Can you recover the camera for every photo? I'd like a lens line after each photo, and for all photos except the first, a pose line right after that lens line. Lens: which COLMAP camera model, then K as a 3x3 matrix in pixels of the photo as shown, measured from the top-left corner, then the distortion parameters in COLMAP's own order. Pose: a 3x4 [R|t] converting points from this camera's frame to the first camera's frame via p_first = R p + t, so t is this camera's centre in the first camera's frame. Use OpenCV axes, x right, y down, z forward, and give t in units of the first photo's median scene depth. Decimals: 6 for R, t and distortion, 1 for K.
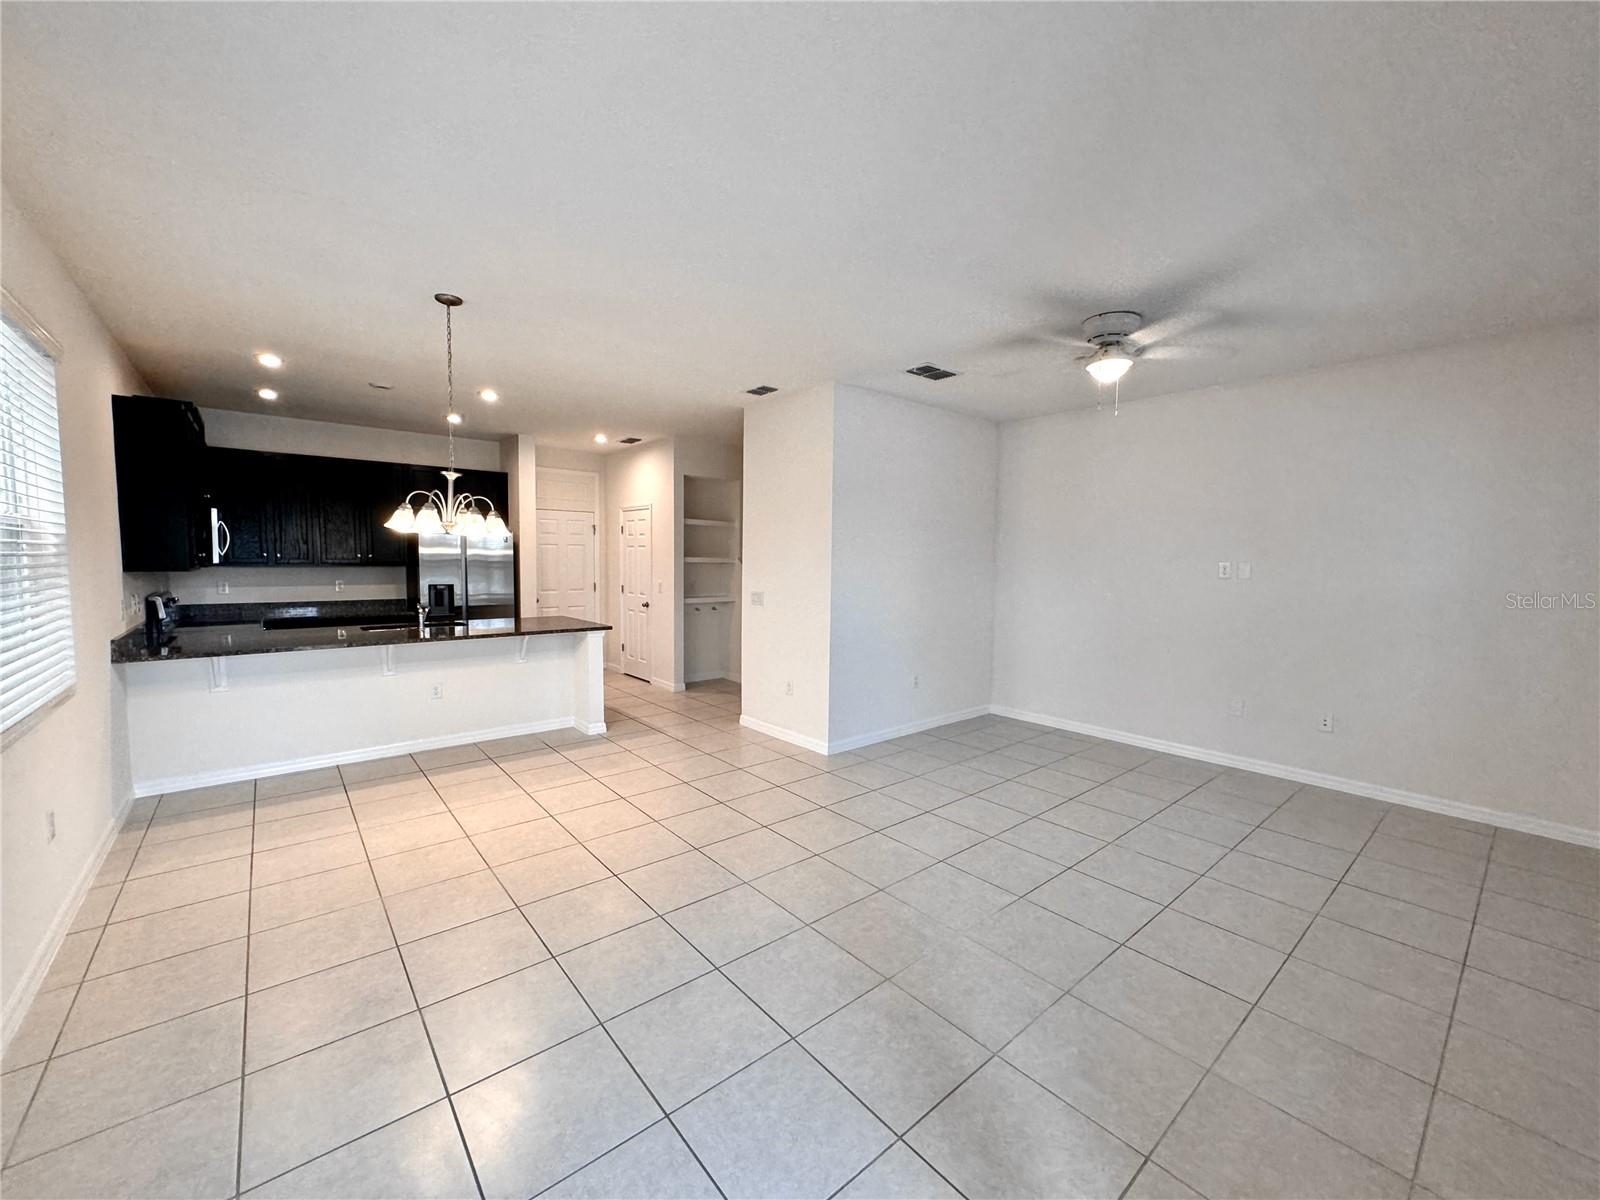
lens RADIAL K [[635.4, 0, 798.1], [0, 635.4, 600.6], [0, 0, 1]] dist [-0.004865, 0.000368]
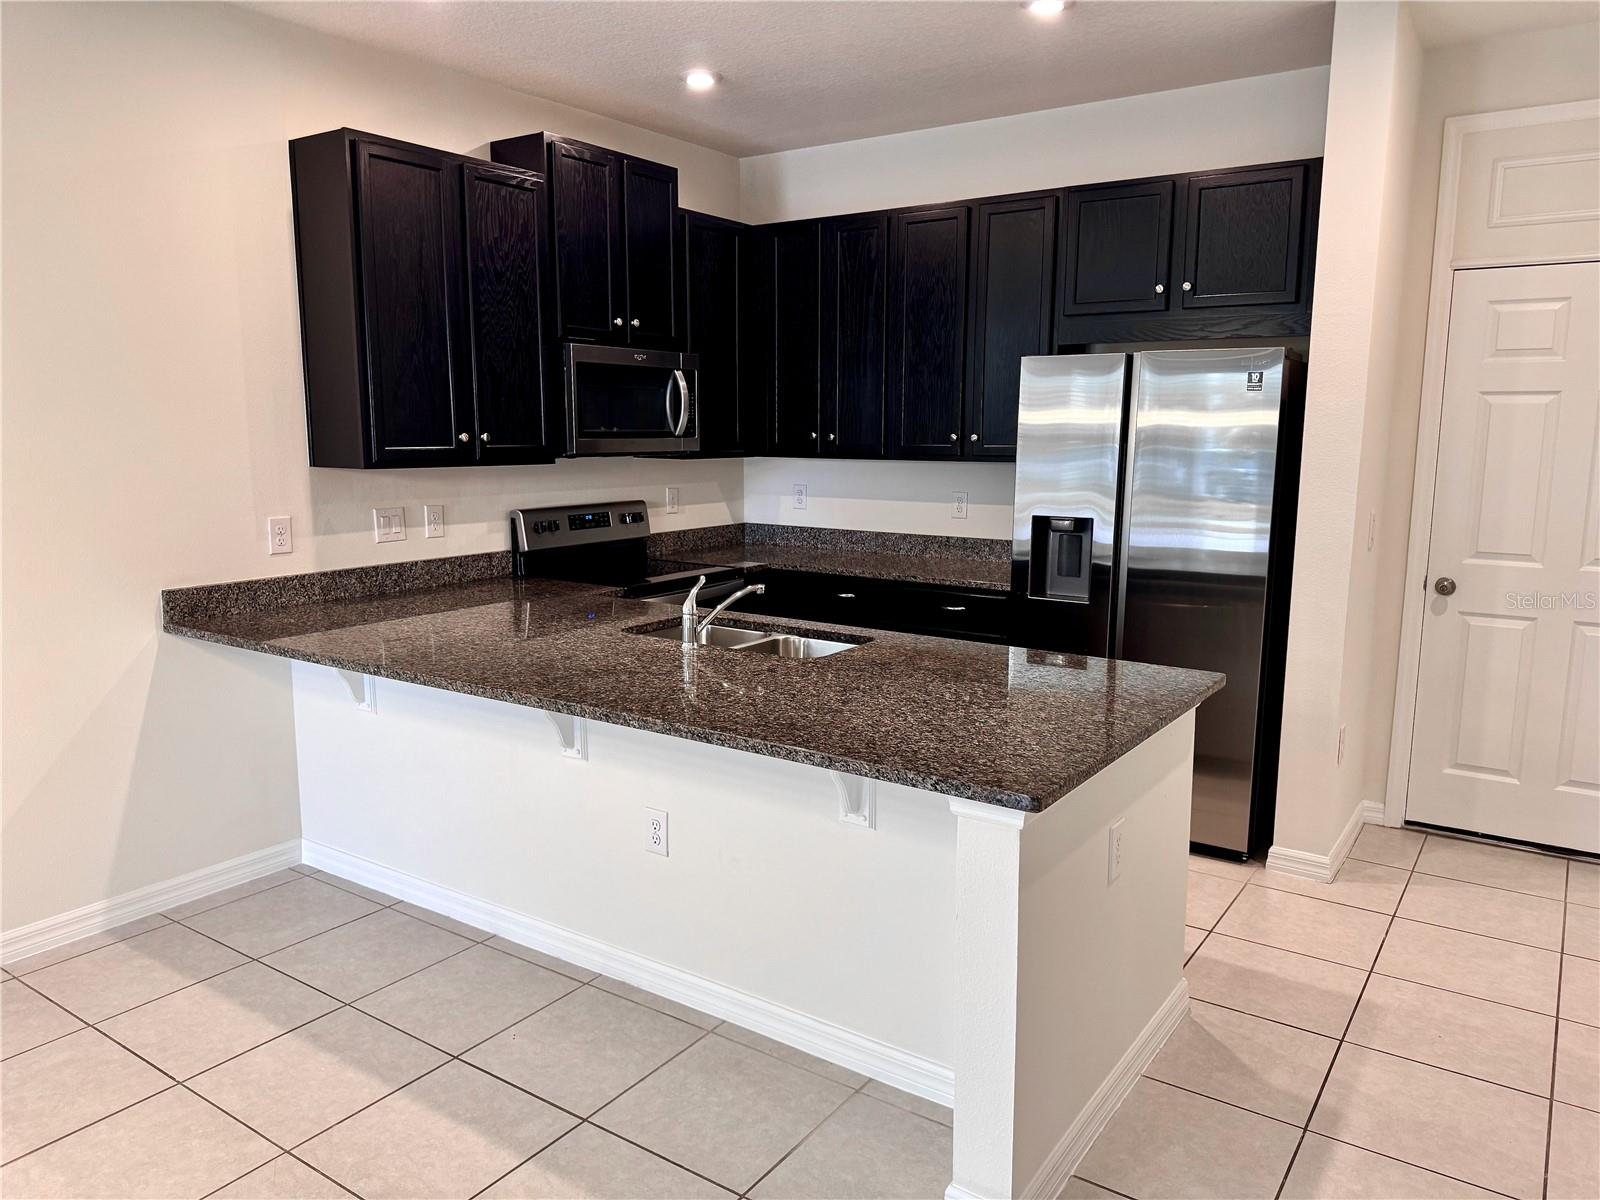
lens RADIAL K [[1128.9, 0, 798.9], [0, 1128.9, 612.1], [0, 0, 1]] dist [0.042748, -0.053301]
pose [[0.264299, 0.151123, -0.952527, 0.020731], [-0.062950, 0.988244, 0.139323, -0.065135], [0.962384, 0.023139, 0.270705, 0.852507]]
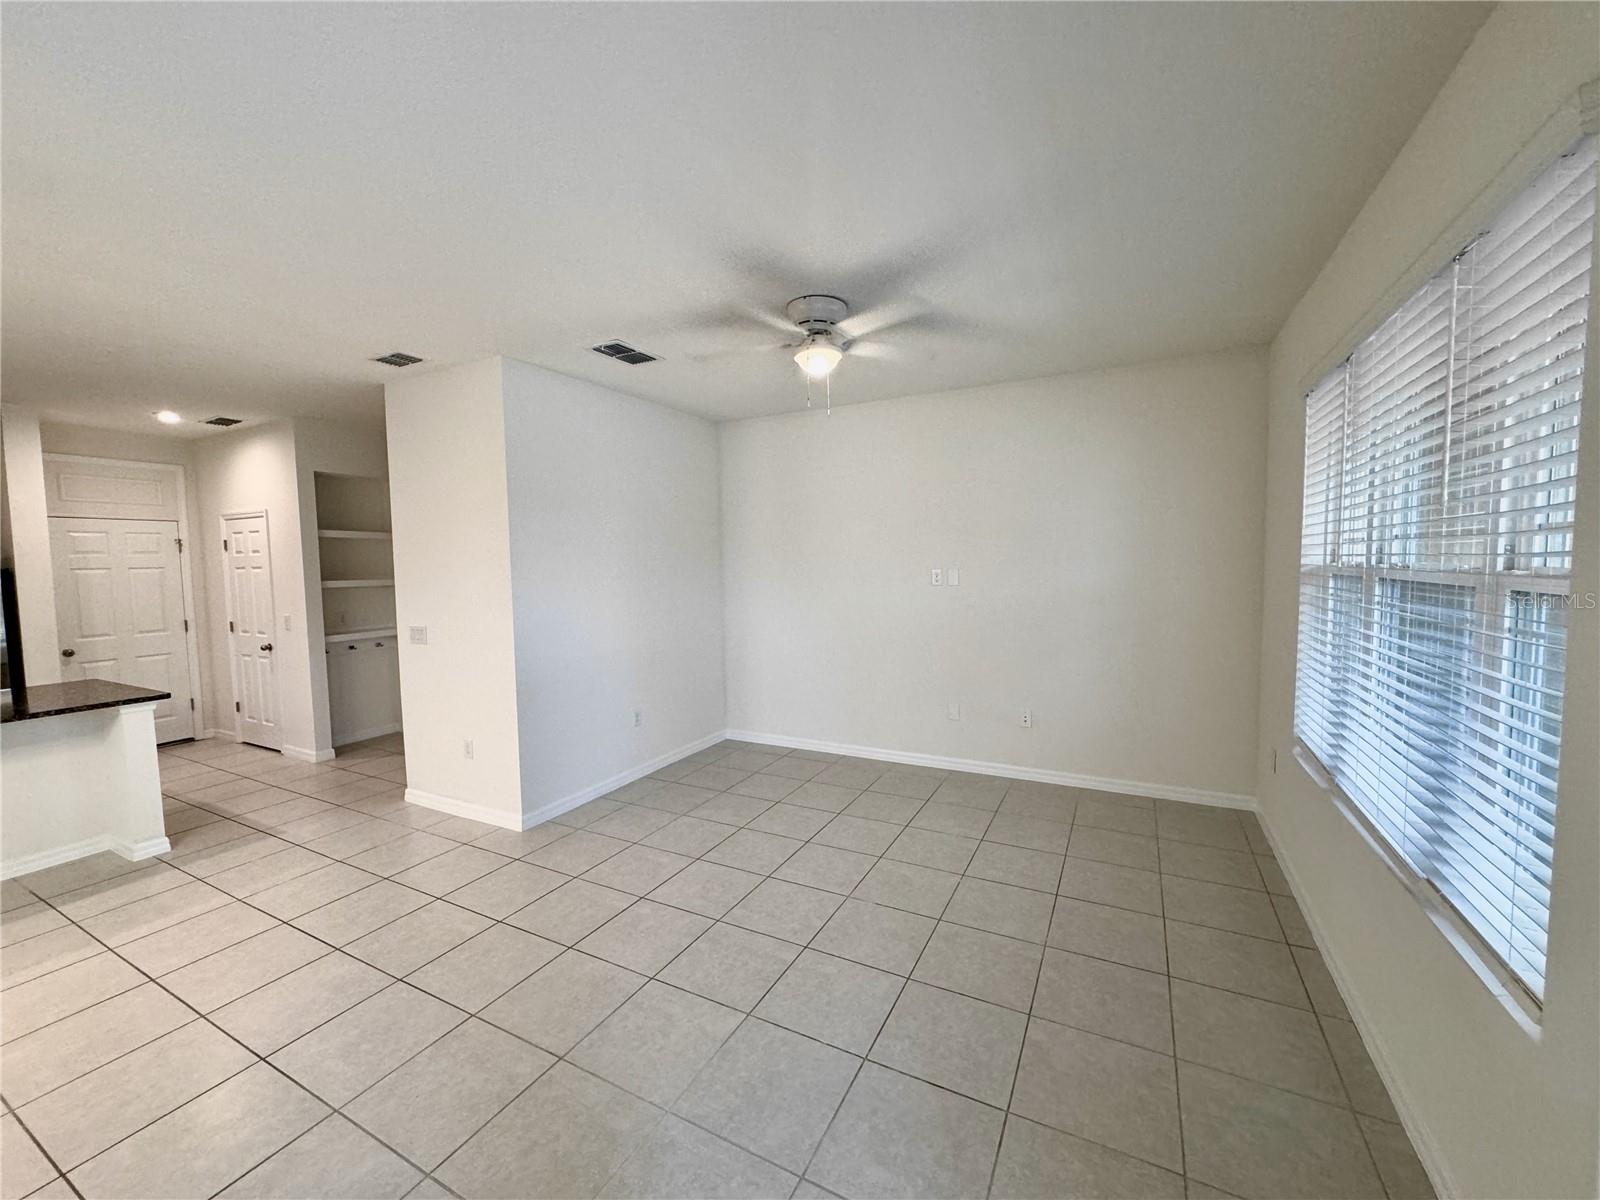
lens RADIAL K [[635.4, 0, 796.9], [0, 635.4, 599.3], [0, 0, 1]] dist [-0.004865, 0.000368]
pose [[0.925120, -0.050869, 0.376252, 0.076763], [0.053820, 0.998547, 0.002670, -0.025793], [-0.375841, 0.017780, 0.926514, 0.133802]]
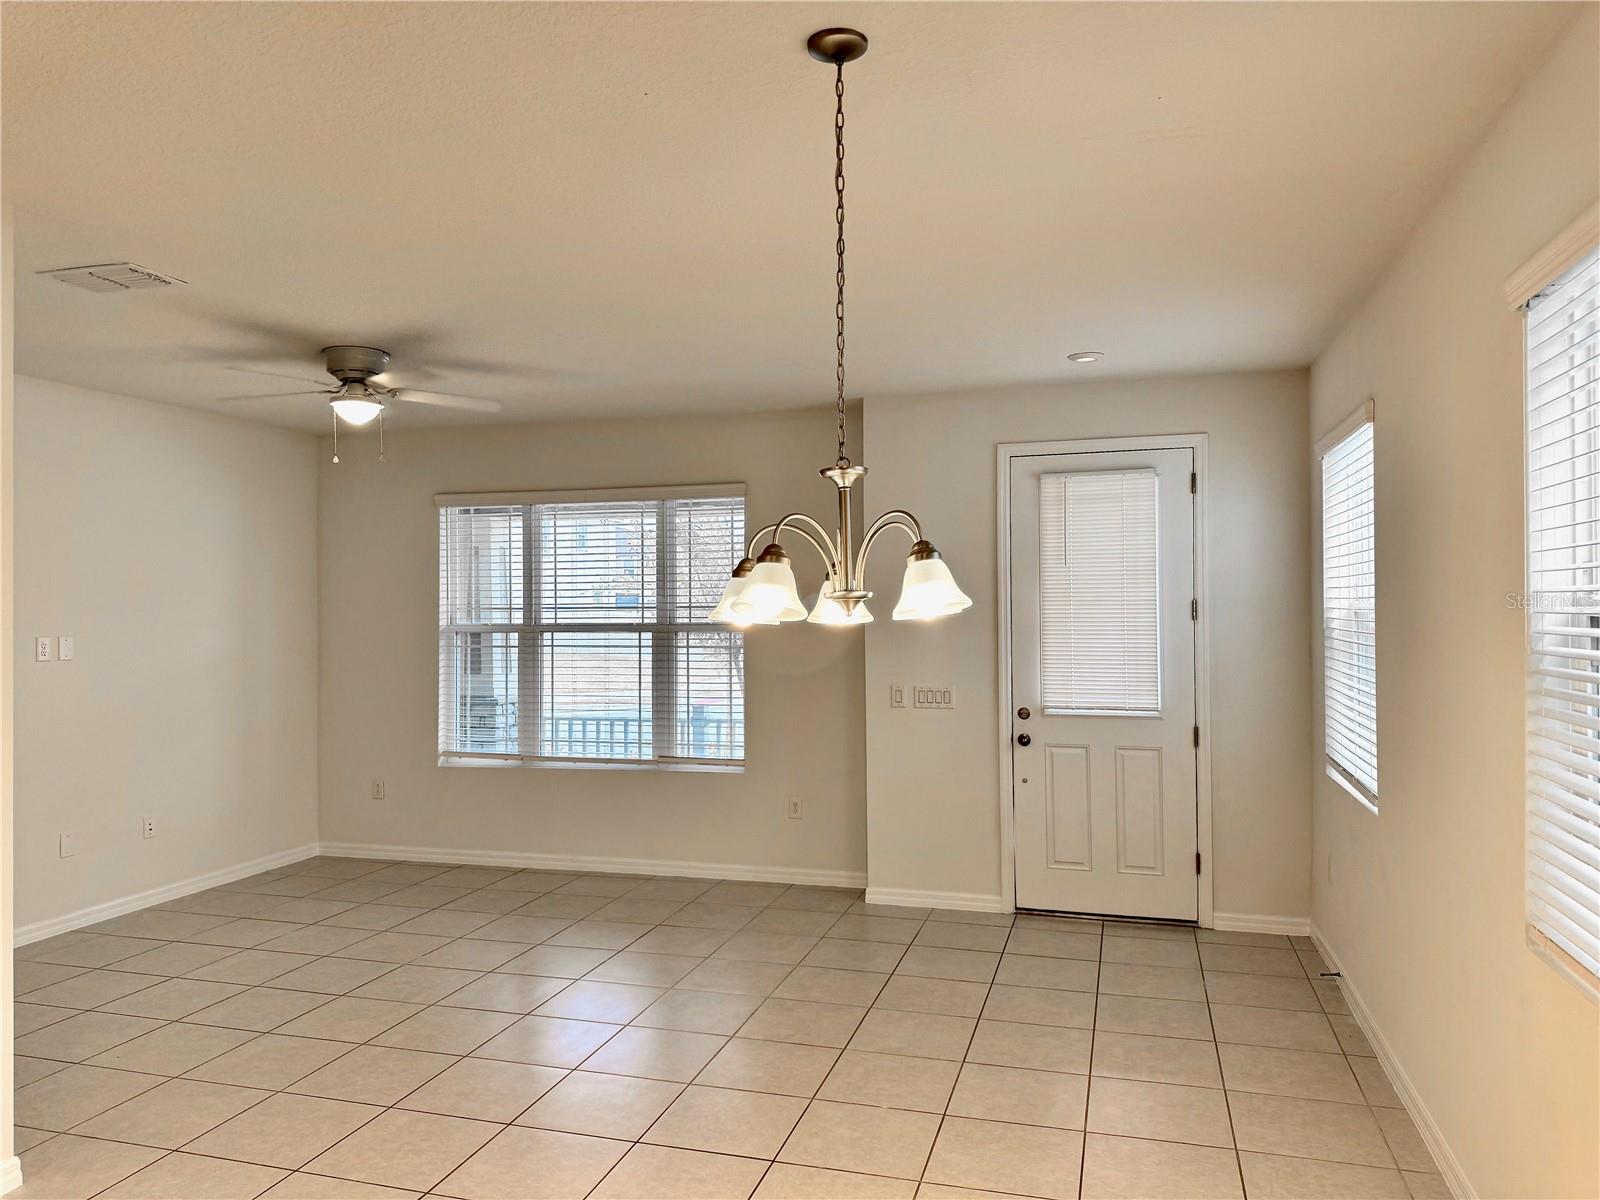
lens RADIAL K [[1128.9, 0, 806.8], [0, 1128.9, 588.6], [0, 0, 1]] dist [0.042748, -0.053301]
pose [[-0.559583, 0.005562, 0.828756, -0.747885], [0.053298, 0.998149, 0.029288, -0.098252], [-0.827059, 0.060560, -0.558844, 0.937274]]
